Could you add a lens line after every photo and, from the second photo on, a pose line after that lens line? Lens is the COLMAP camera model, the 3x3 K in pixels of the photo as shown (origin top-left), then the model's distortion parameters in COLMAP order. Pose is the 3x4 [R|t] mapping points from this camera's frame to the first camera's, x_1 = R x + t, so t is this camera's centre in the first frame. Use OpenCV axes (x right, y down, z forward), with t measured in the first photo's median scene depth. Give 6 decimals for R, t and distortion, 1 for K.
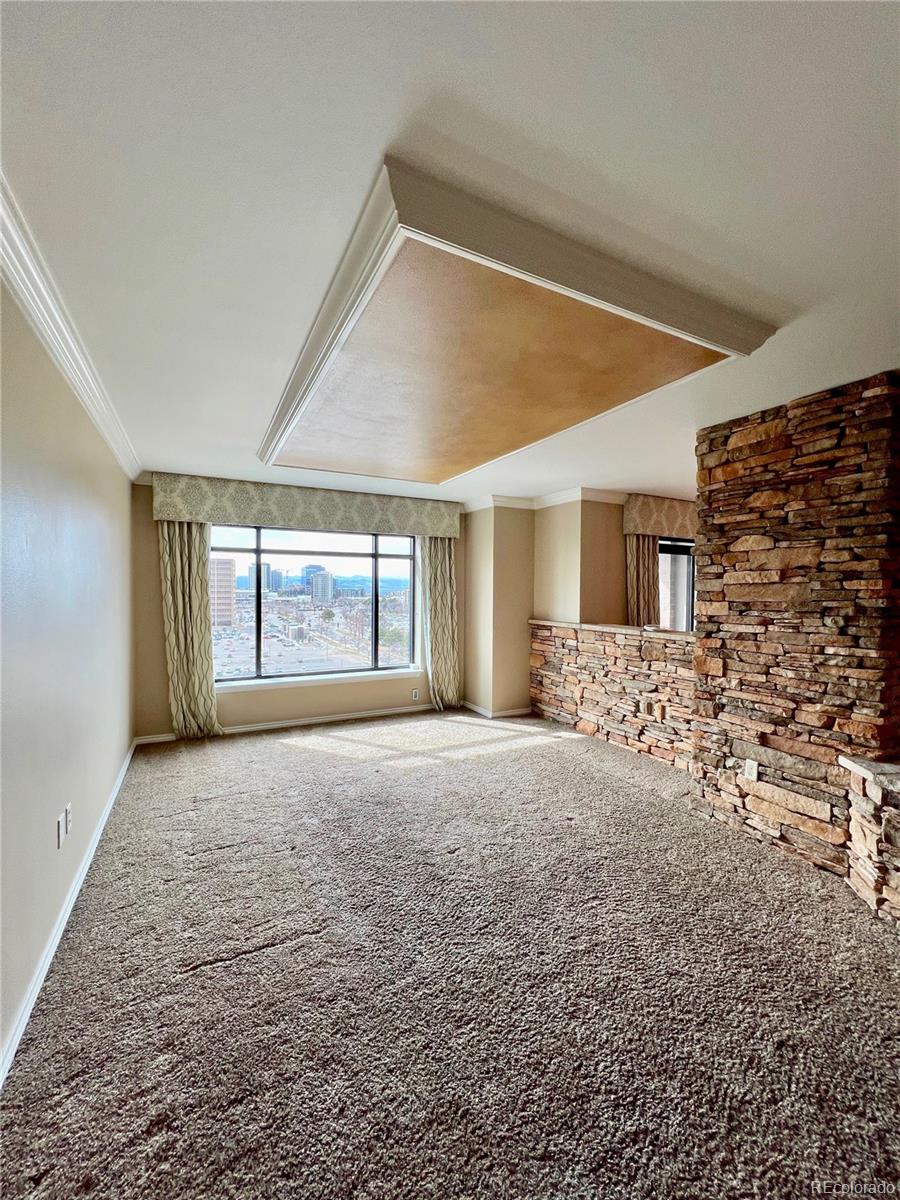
lens RADIAL K [[480.0, 0, 447.4], [0, 480.0, 604.2], [0, 0, 1]] dist [0.001083, -0.000475]
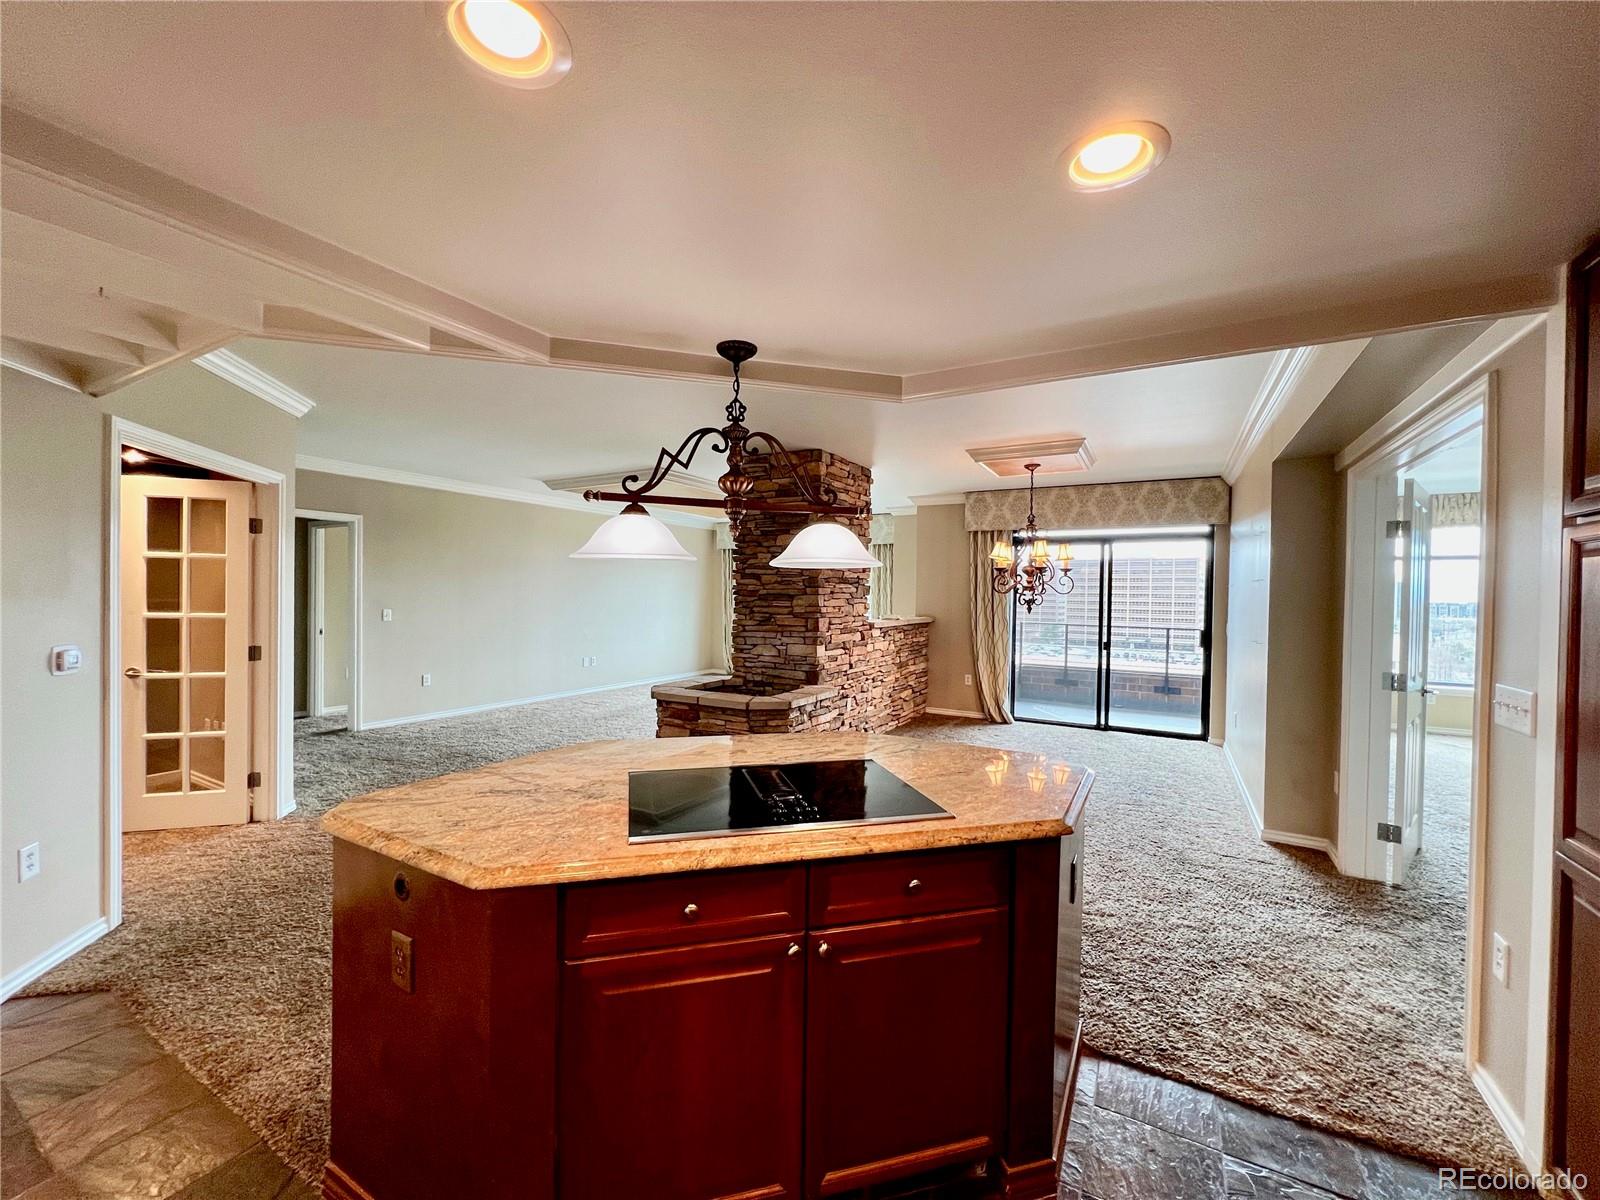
lens RADIAL K [[637.6, 0, 801.0], [0, 637.6, 603.1], [0, 0, 1]] dist [-0.000851, 0.000219]
pose [[0.543713, 0.014011, -0.839154, 1.346224], [-0.036127, 0.999325, -0.006723, 0.028264], [0.838493, 0.033972, 0.543852, -0.033055]]
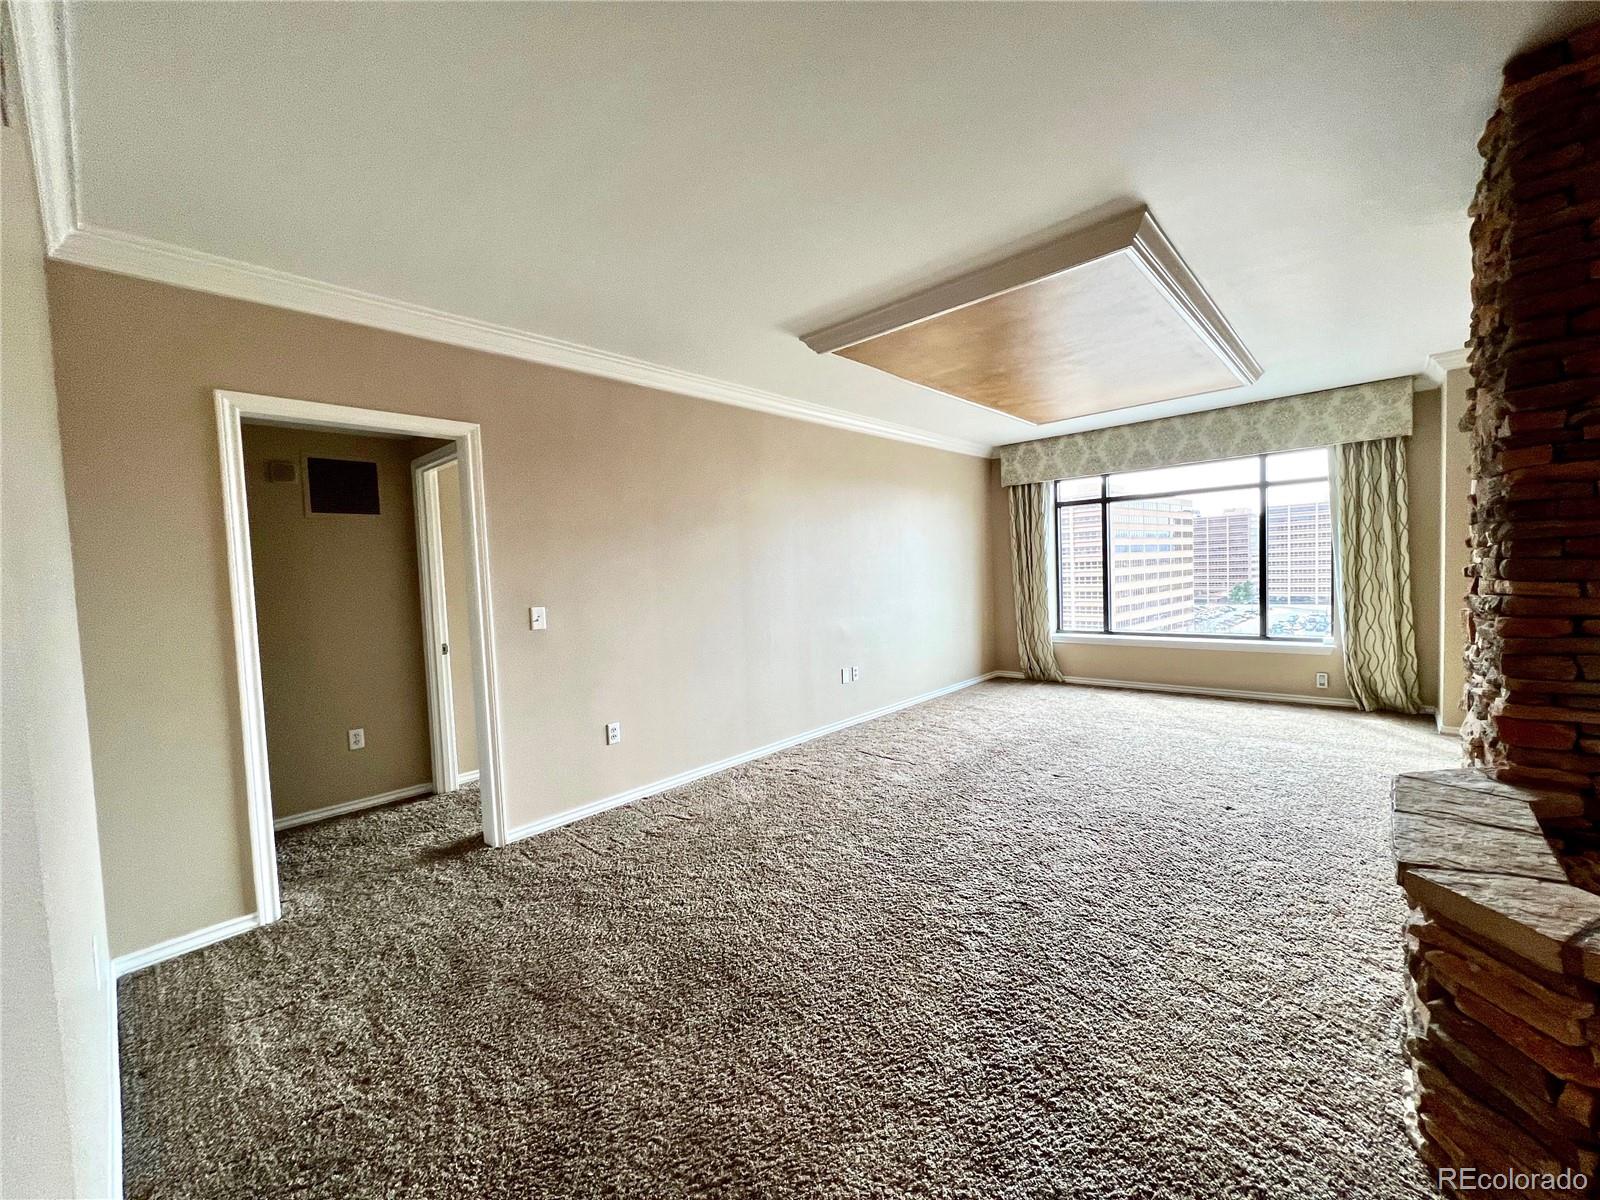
lens RADIAL K [[637.6, 0, 802.2], [0, 637.6, 600.0], [0, 0, 1]] dist [-0.000851, 0.000219]
pose [[0.345025, 0.025030, -0.938260, 0.588303], [0.015434, 0.999358, 0.032335, 0.036890], [0.938467, -0.025638, 0.344417, -0.004862]]
